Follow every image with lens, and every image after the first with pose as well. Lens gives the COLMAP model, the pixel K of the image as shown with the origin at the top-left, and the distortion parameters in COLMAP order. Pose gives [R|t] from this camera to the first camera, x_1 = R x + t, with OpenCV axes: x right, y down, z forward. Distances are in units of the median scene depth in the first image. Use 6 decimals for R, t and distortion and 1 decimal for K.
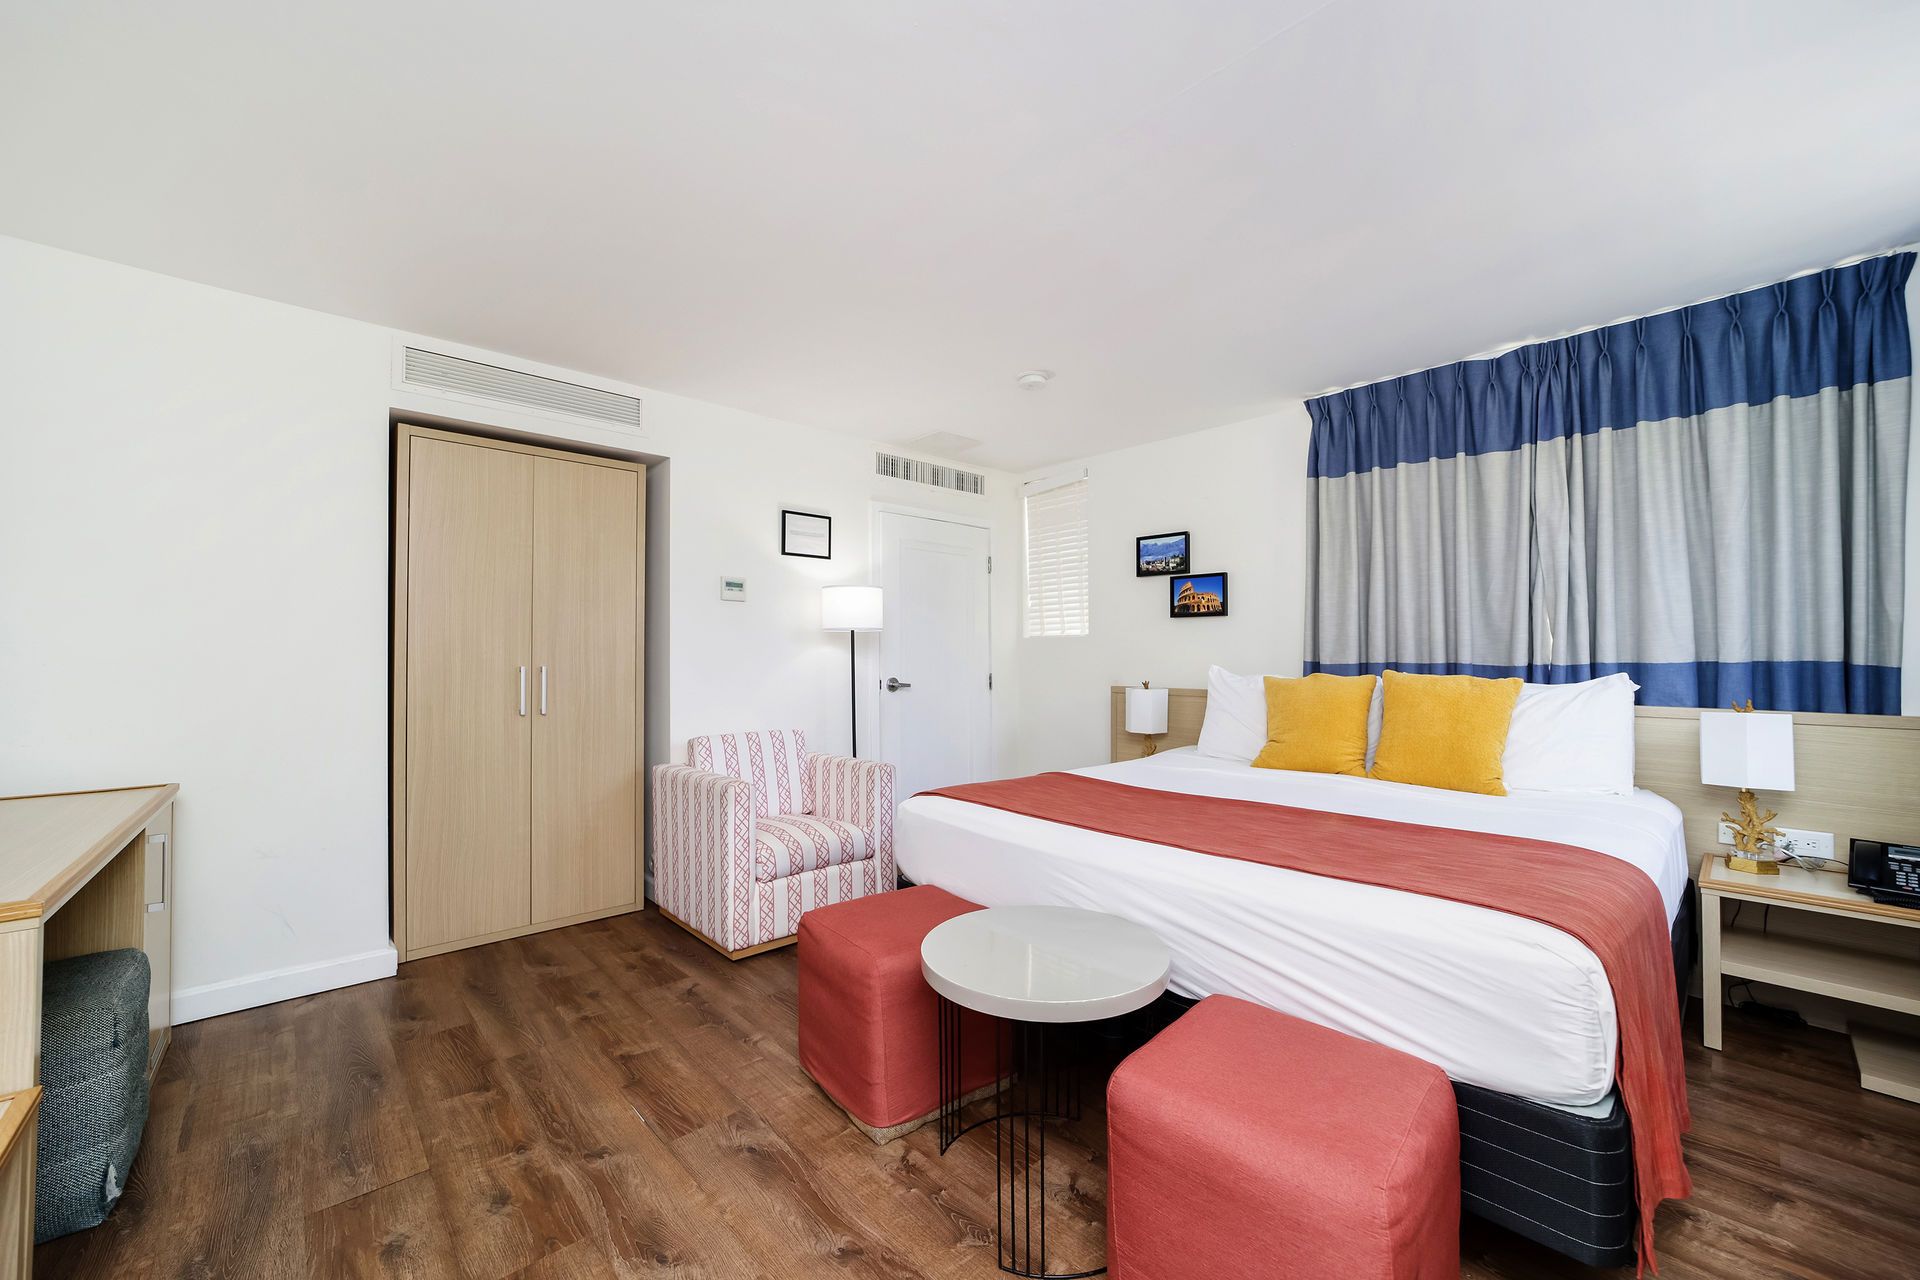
lens RADIAL K [[751.3, 0, 971.1], [0, 751.3, 656.4], [0, 0, 1]] dist [-0.000257, 0.000196]
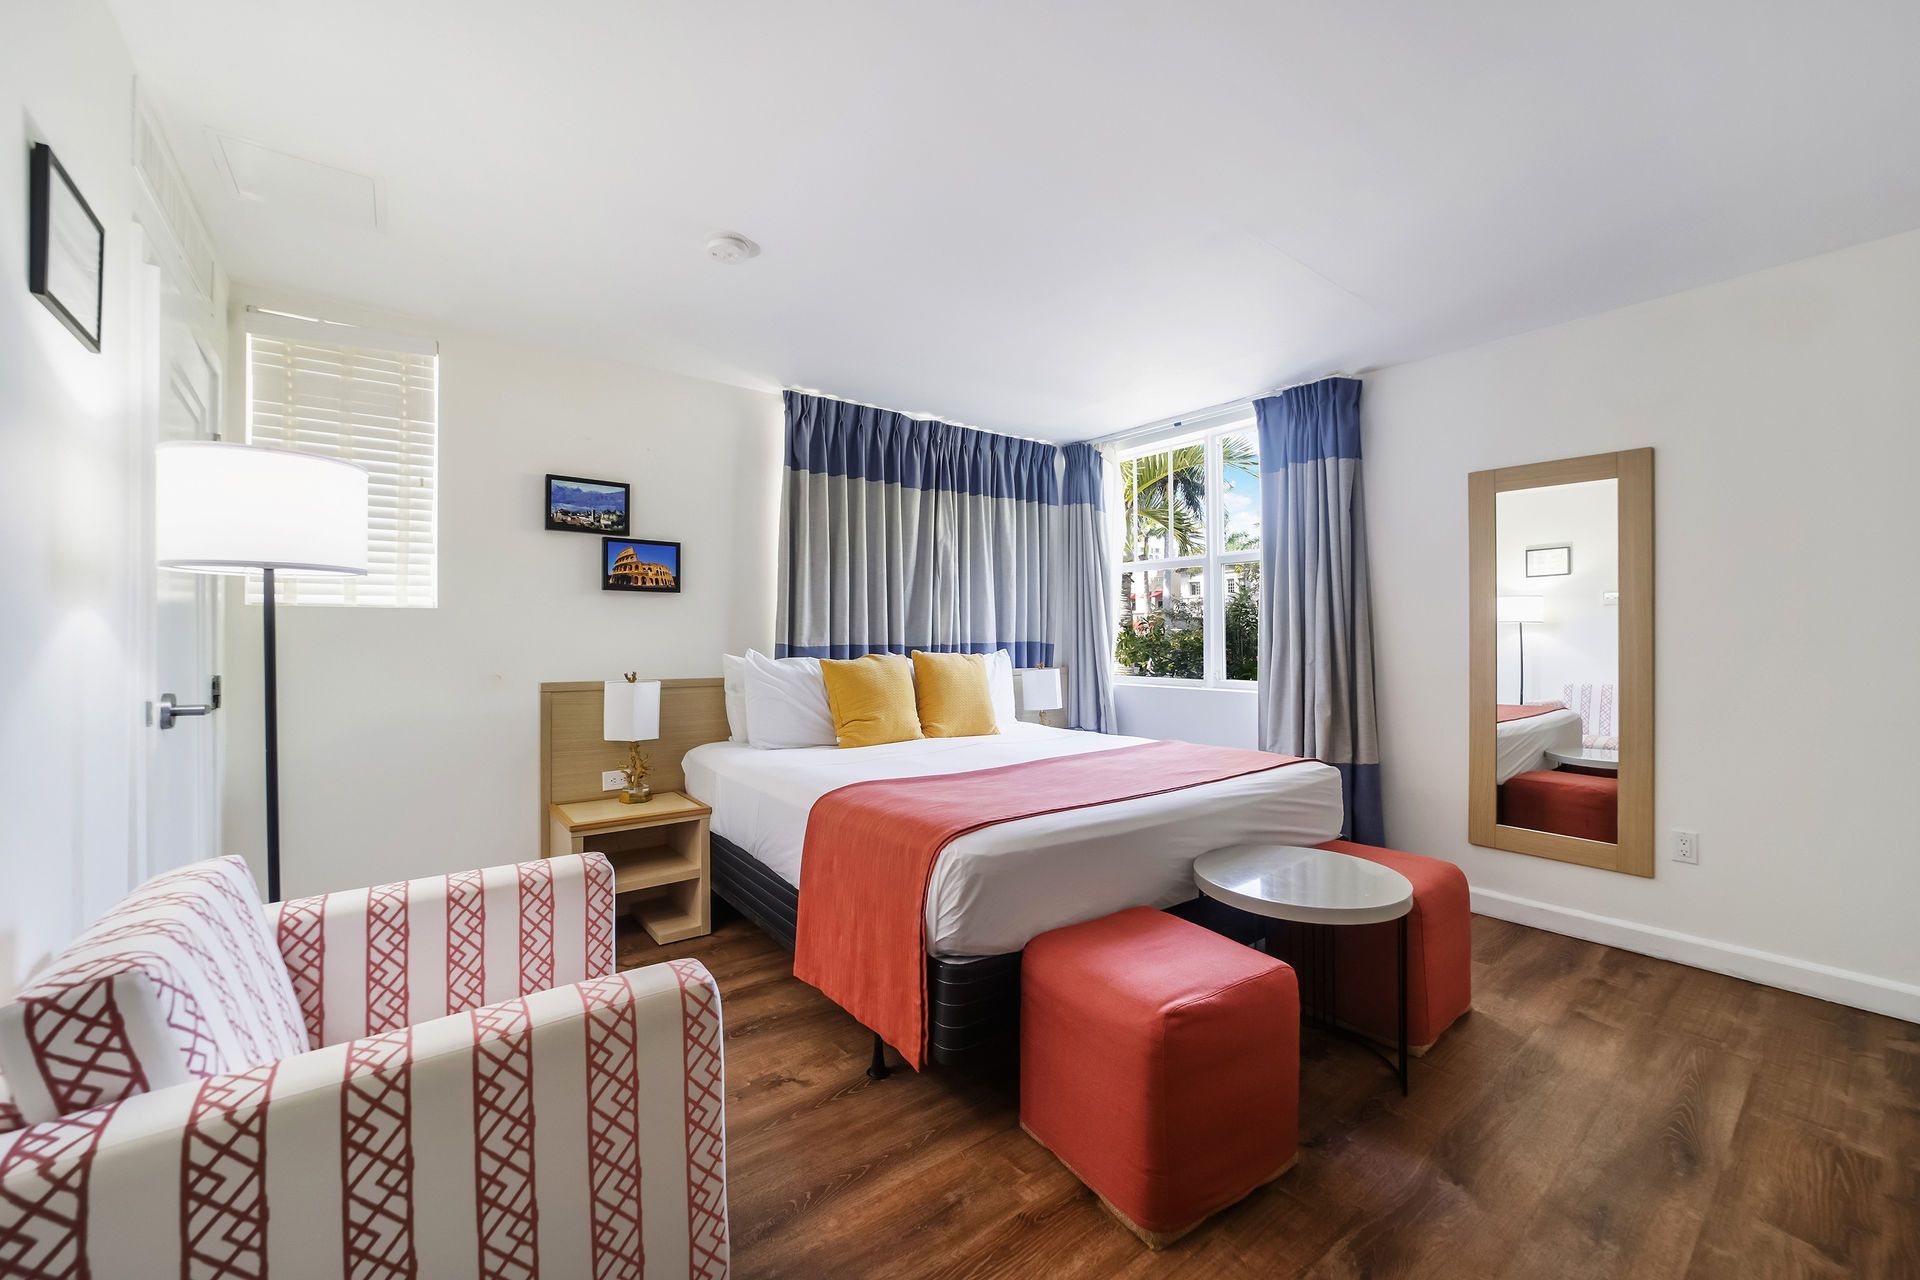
lens RADIAL K [[751.3, 0, 967.4], [0, 751.3, 631.0], [0, 0, 1]] dist [-0.000257, 0.000196]
pose [[0.100719, 0.011640, 0.994847, -0.487096], [0.005934, 0.999907, -0.012300, 0.002328], [-0.994897, 0.007143, 0.100640, 0.580794]]
